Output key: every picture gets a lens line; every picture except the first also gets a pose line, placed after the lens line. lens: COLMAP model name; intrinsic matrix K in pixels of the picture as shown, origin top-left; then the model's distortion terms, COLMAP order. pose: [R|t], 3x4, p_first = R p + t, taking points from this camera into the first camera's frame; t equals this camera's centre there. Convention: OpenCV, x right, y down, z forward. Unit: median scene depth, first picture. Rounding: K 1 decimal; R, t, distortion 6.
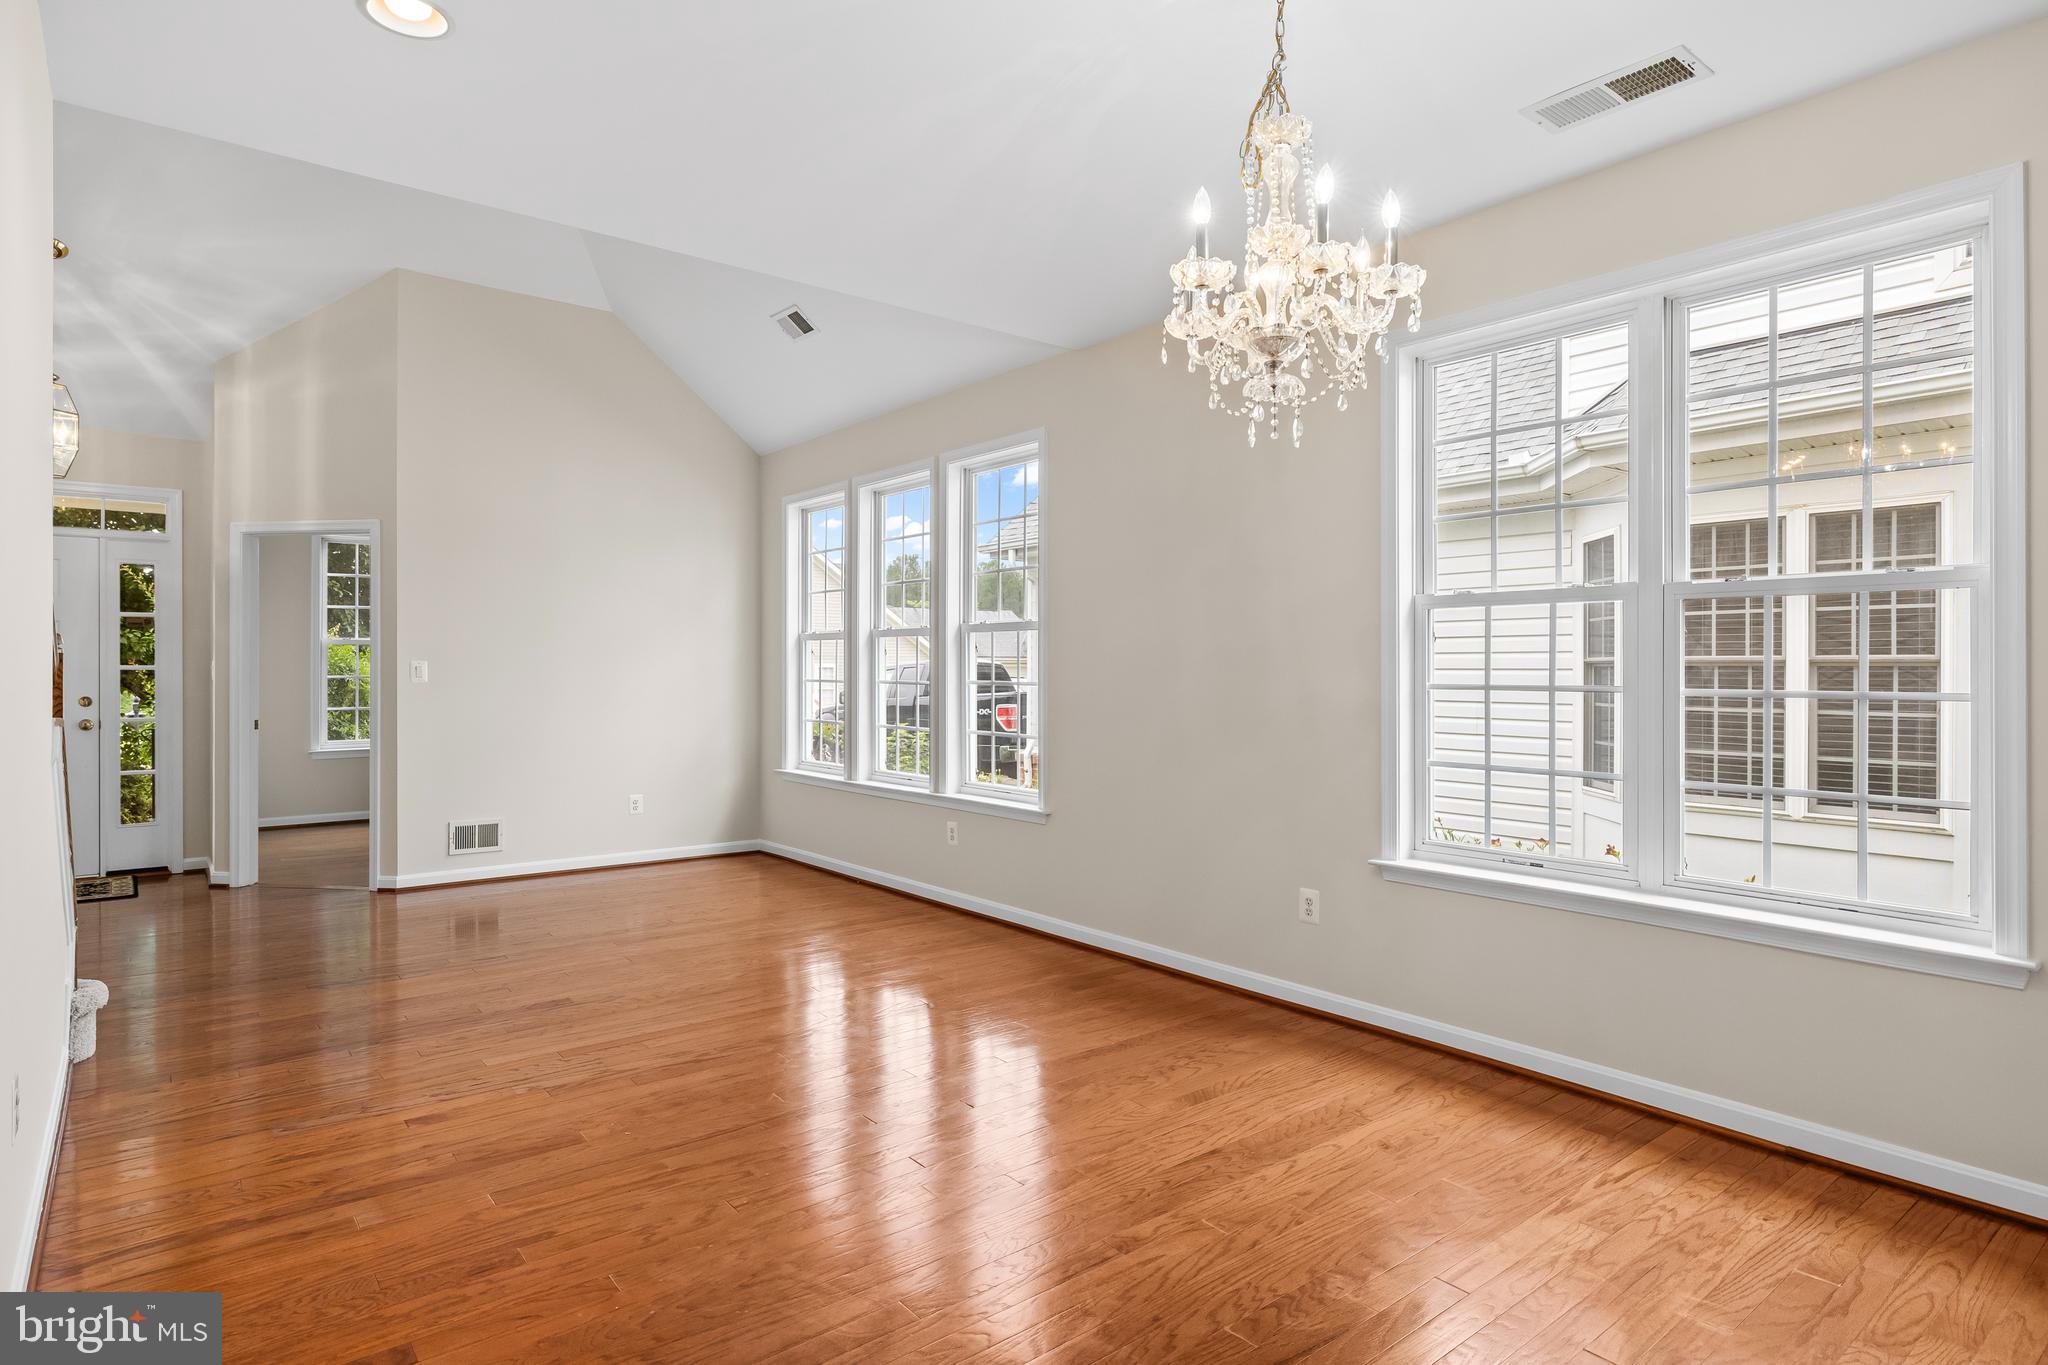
lens RADIAL K [[1118.9, 0, 1024.2], [0, 1118.9, 685.6], [0, 0, 1]] dist [0.001260, -0.001029]
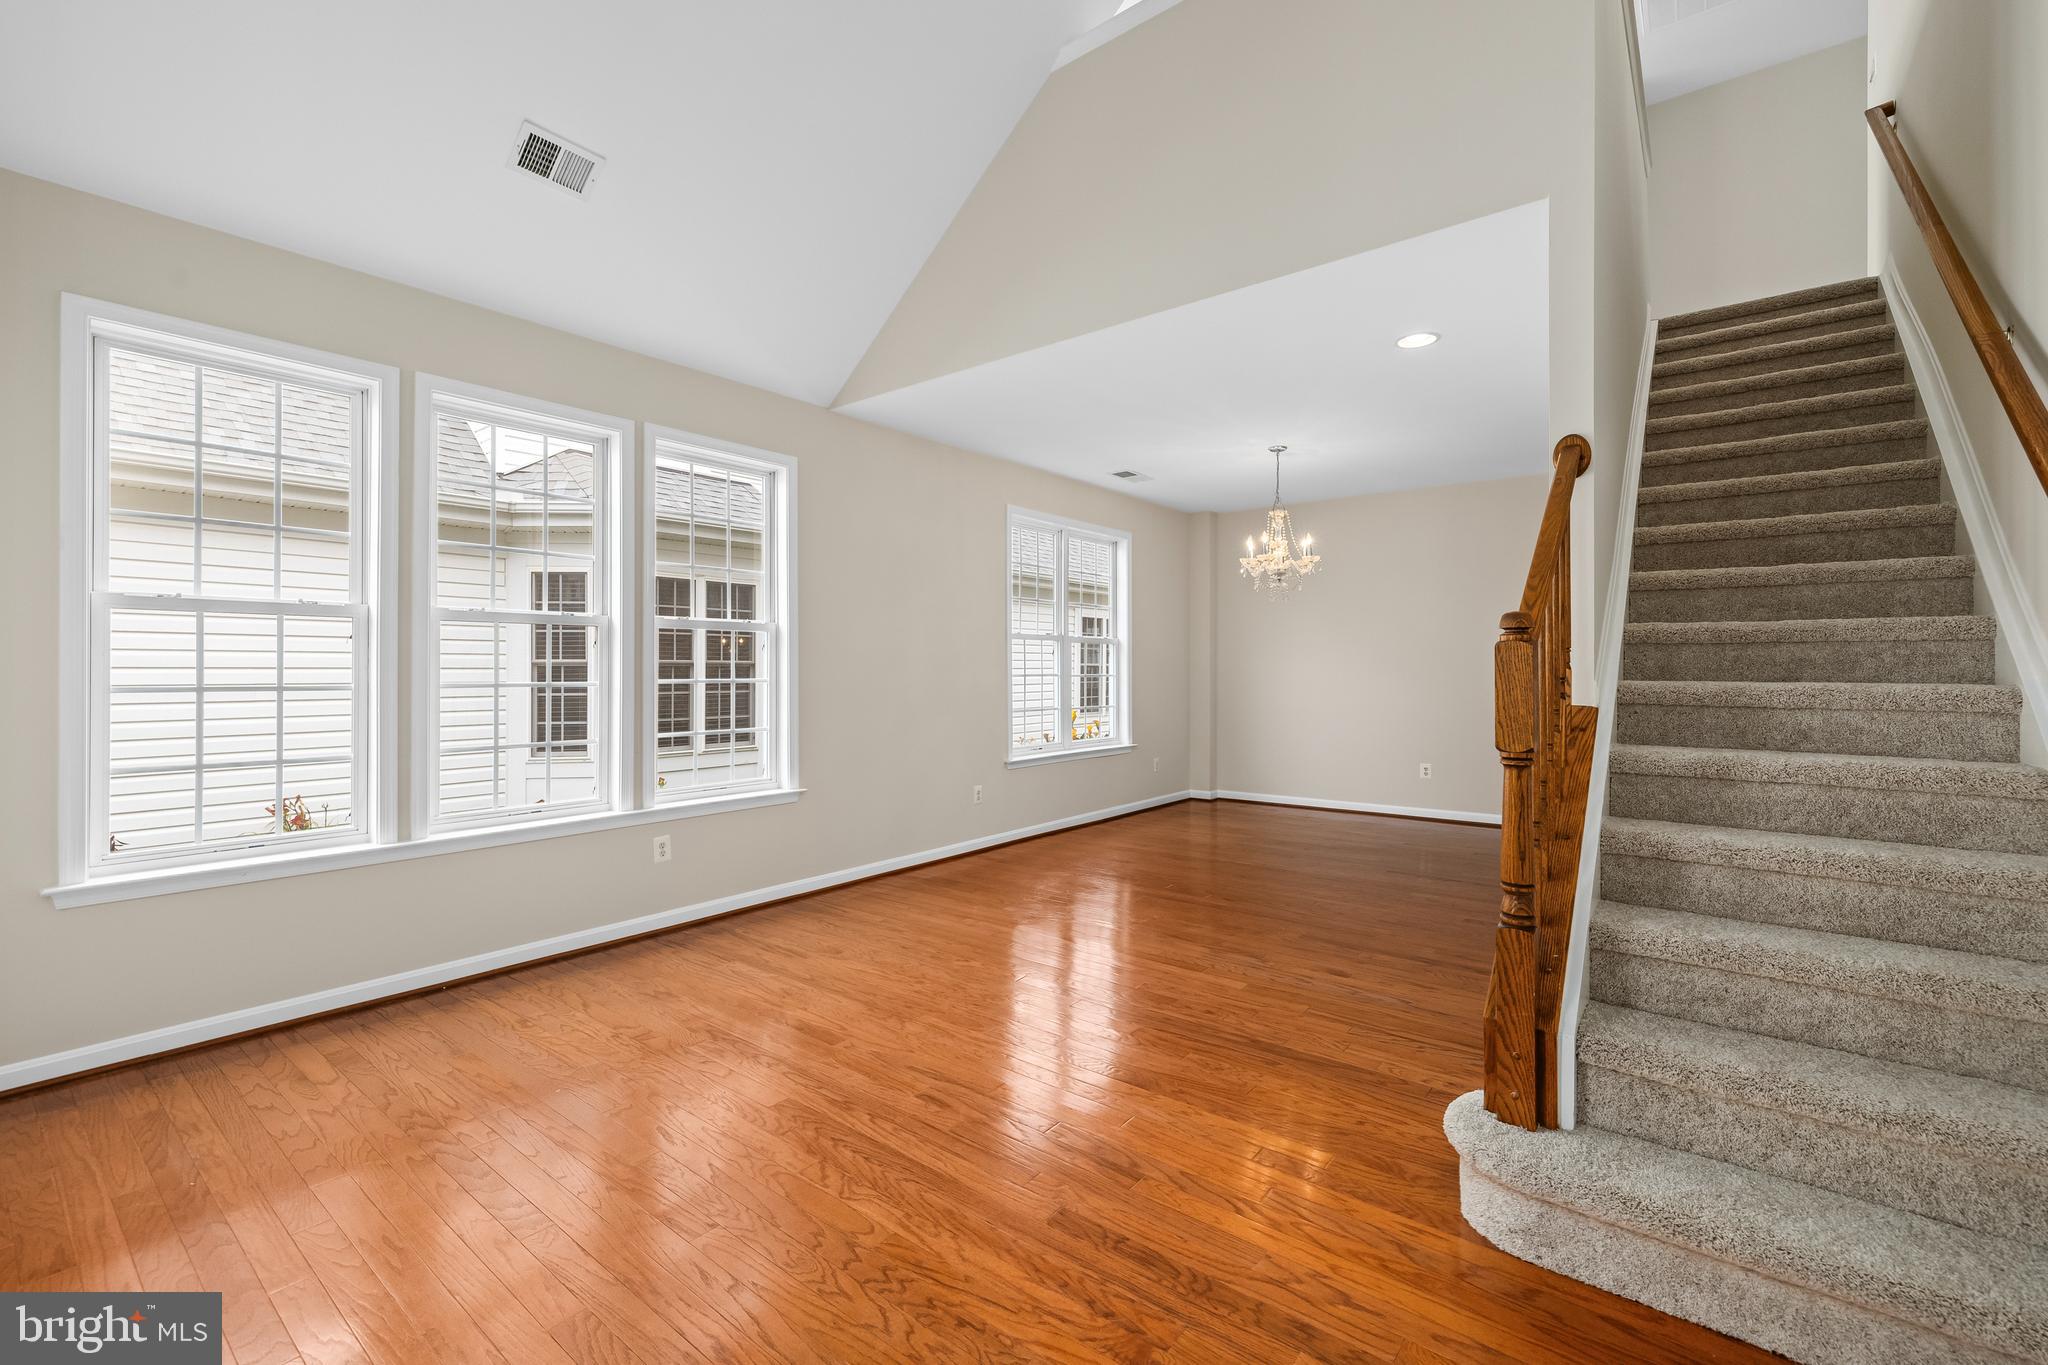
lens RADIAL K [[868.2, 0, 1026.4], [0, 868.2, 668.6], [0, 0, 1]] dist [-0.004296, 0.000026]
pose [[-0.229850, 0.000192, 0.973226, -1.383648], [0.014854, 0.999884, 0.003311, -0.019190], [-0.973113, 0.015218, -0.229826, 1.478331]]
